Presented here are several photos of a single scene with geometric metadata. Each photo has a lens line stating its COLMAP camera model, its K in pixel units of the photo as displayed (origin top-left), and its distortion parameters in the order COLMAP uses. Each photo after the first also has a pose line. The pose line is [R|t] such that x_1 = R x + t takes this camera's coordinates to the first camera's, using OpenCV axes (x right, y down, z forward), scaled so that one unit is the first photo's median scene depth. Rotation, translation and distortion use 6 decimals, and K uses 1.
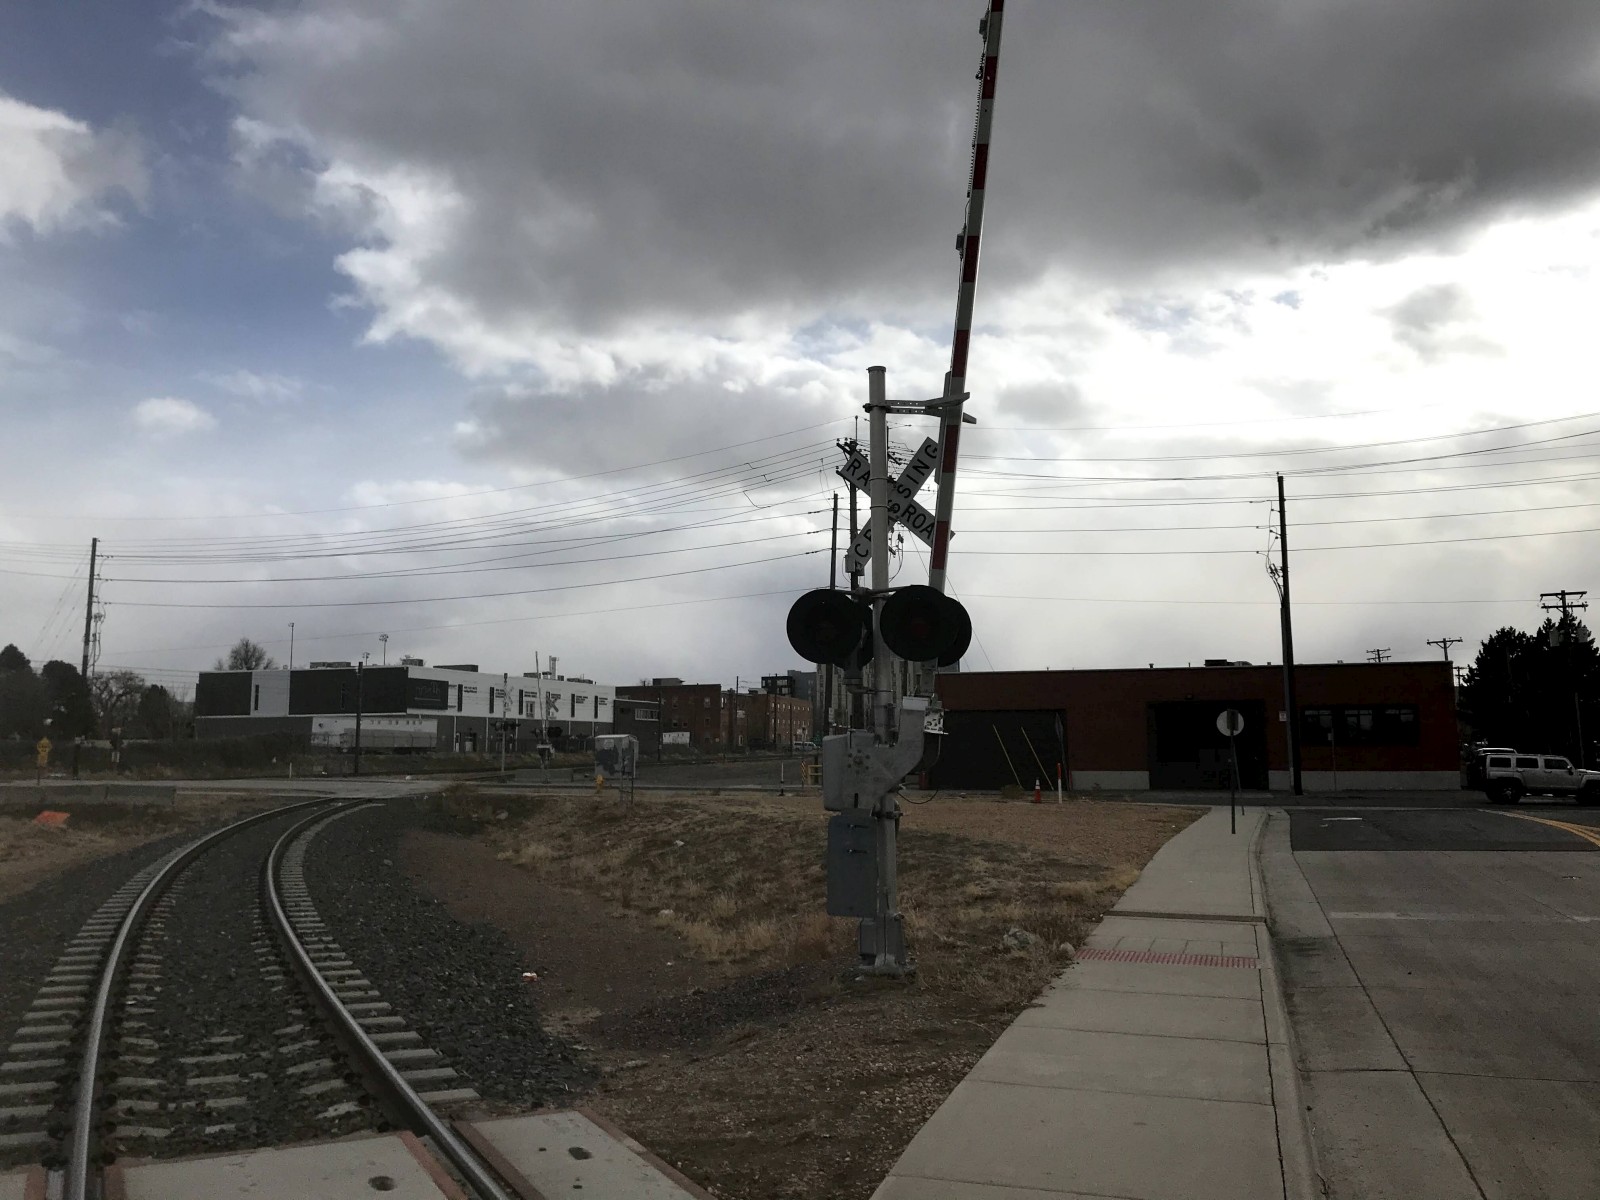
lens RADIAL K [[1317.3, 0, 807.3], [0, 1317.3, 575.5], [0, 0, 1]] dist [0.019946, -0.005817]
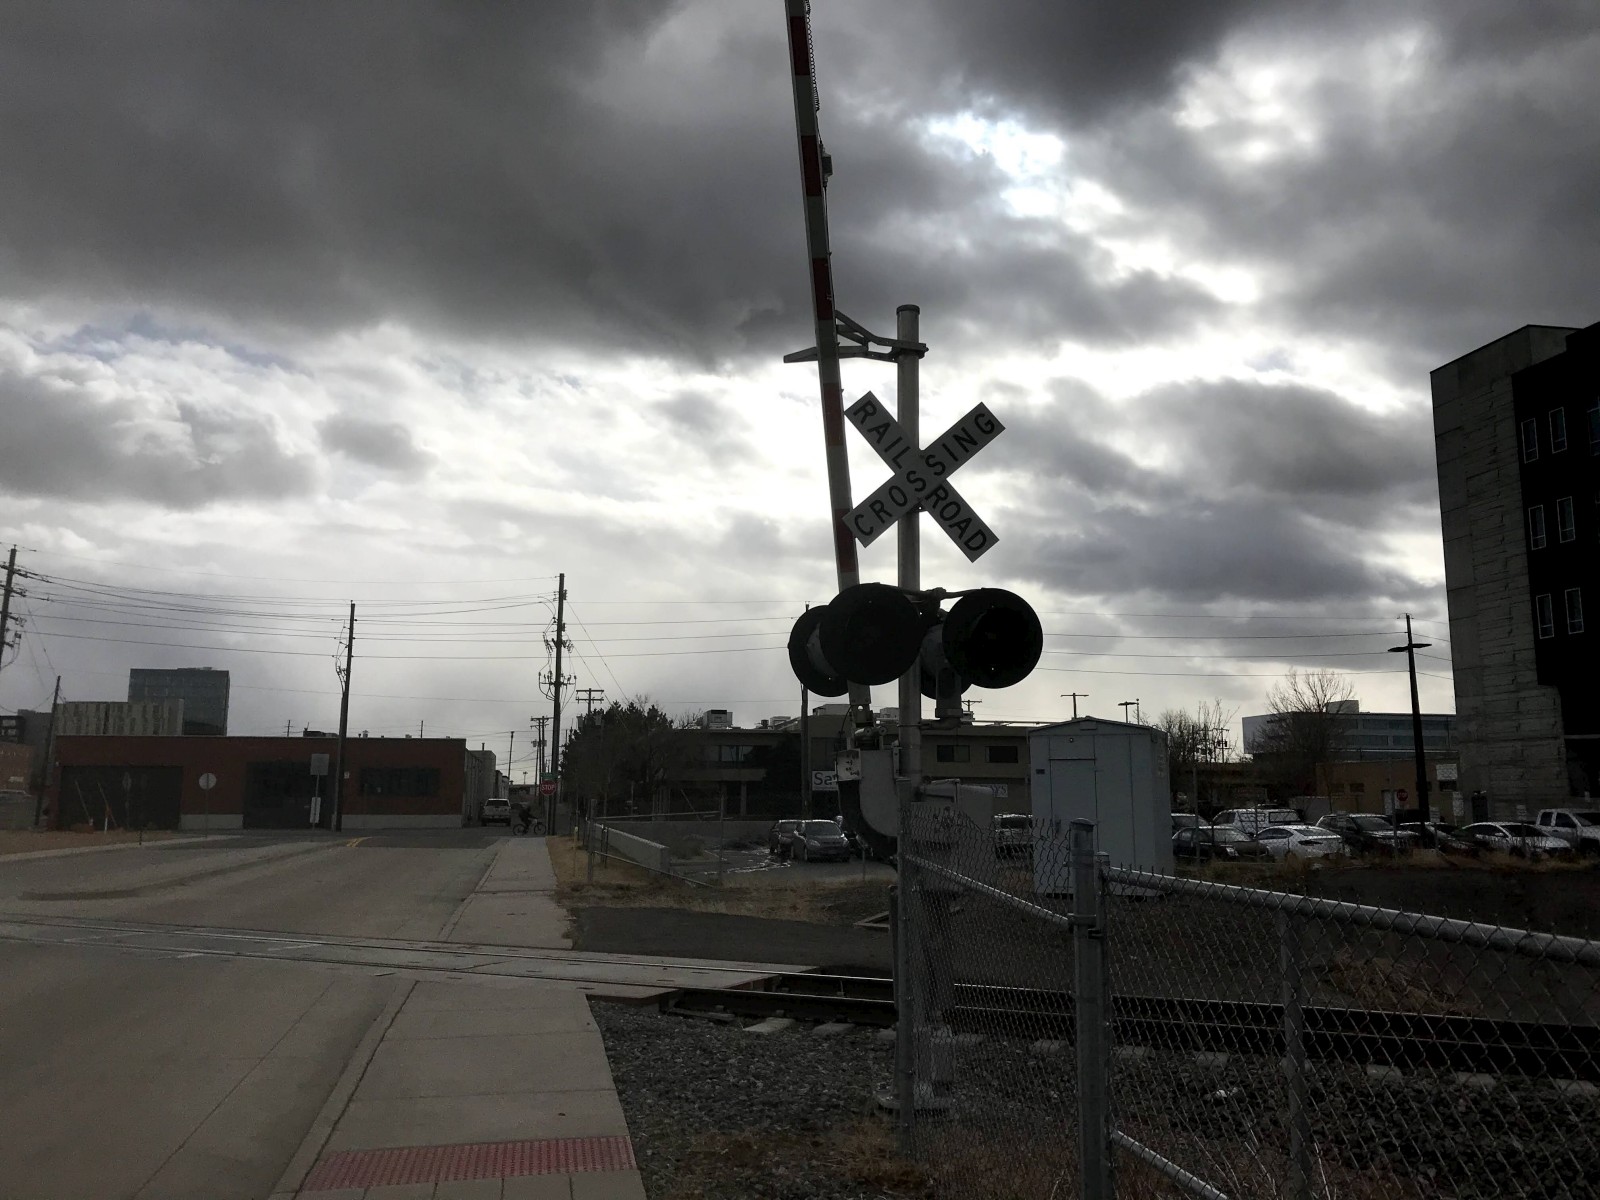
lens RADIAL K [[1301.2, 0, 800.2], [0, 1301.2, 584.5], [0, 0, 1]] dist [0.068466, -0.143762]
pose [[0.871167, 0.088003, 0.483035, 0.037995], [-0.072208, 0.996072, -0.051241, -0.022289], [-0.485648, 0.009761, 0.874100, -0.171529]]
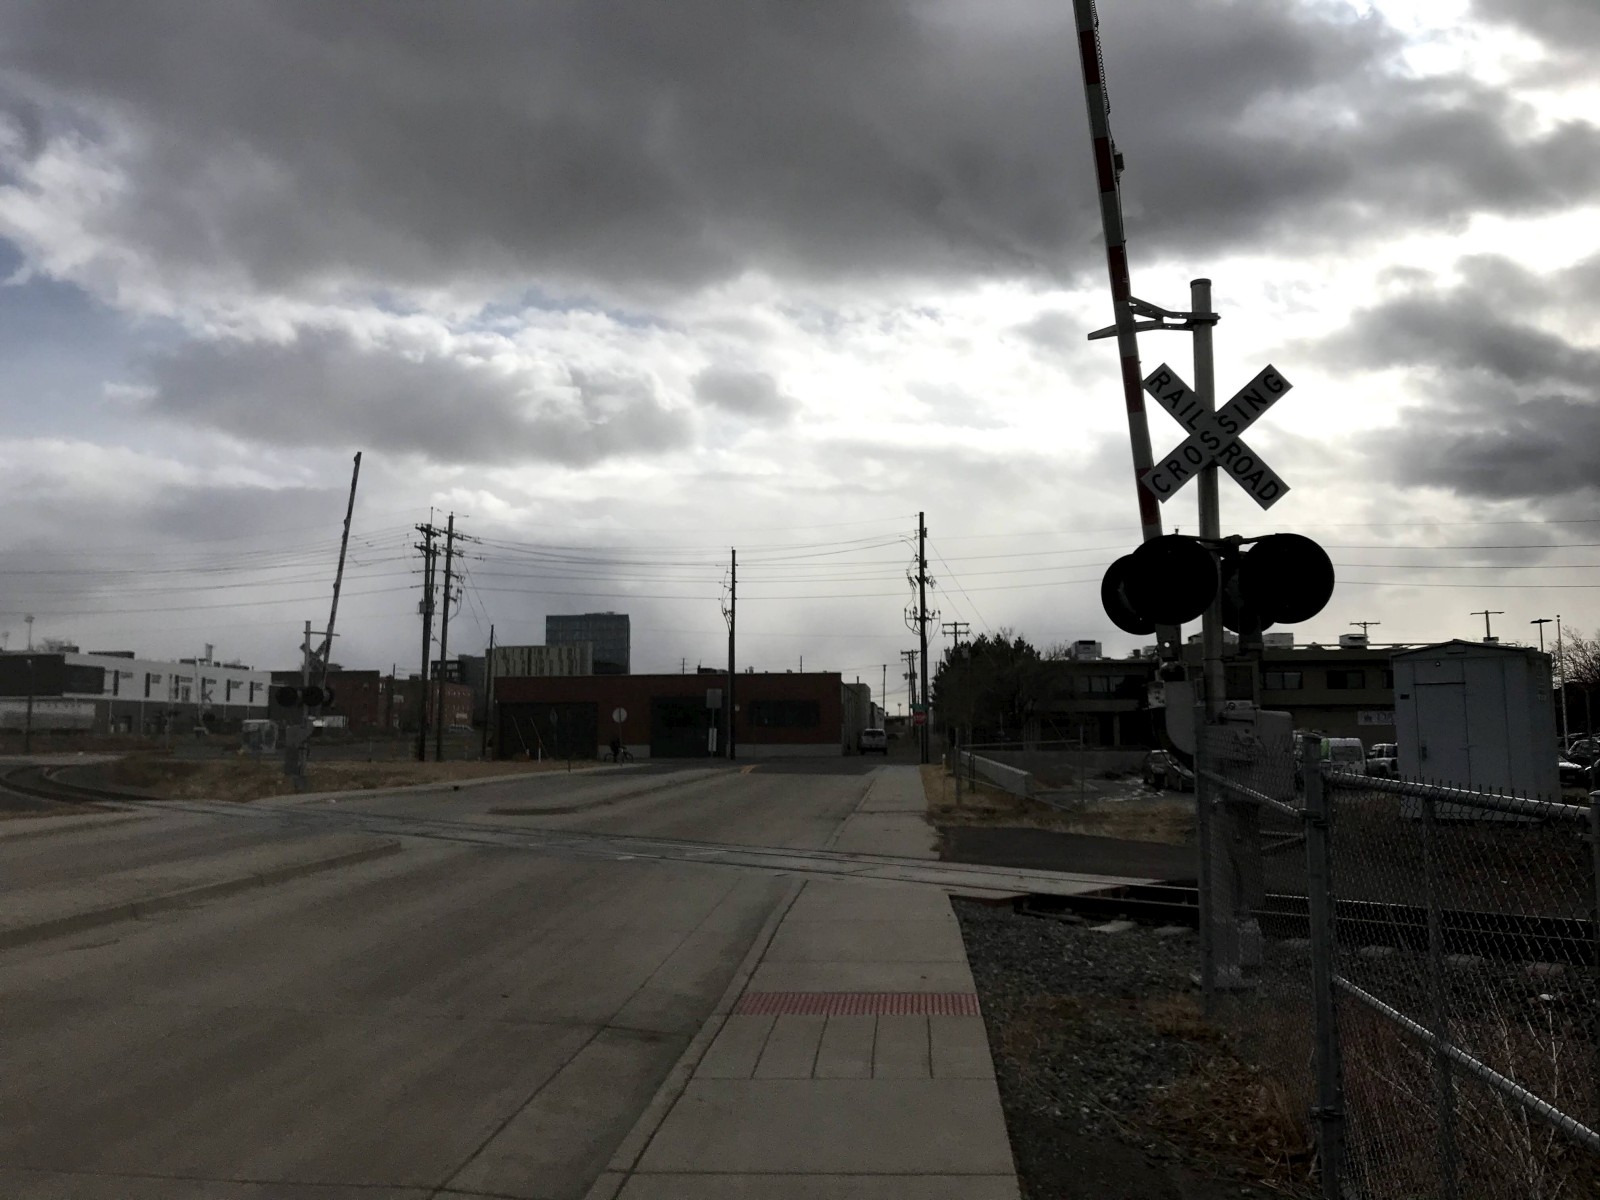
lens RADIAL K [[1319.2, 0, 792.8], [0, 1319.2, 592.6], [0, 0, 1]] dist [0.009241, -0.001253]
pose [[0.974634, 0.024925, 0.222412, 0.035349], [-0.030661, 0.999279, 0.022372, -0.023557], [-0.221694, -0.028624, 0.974696, -0.183630]]
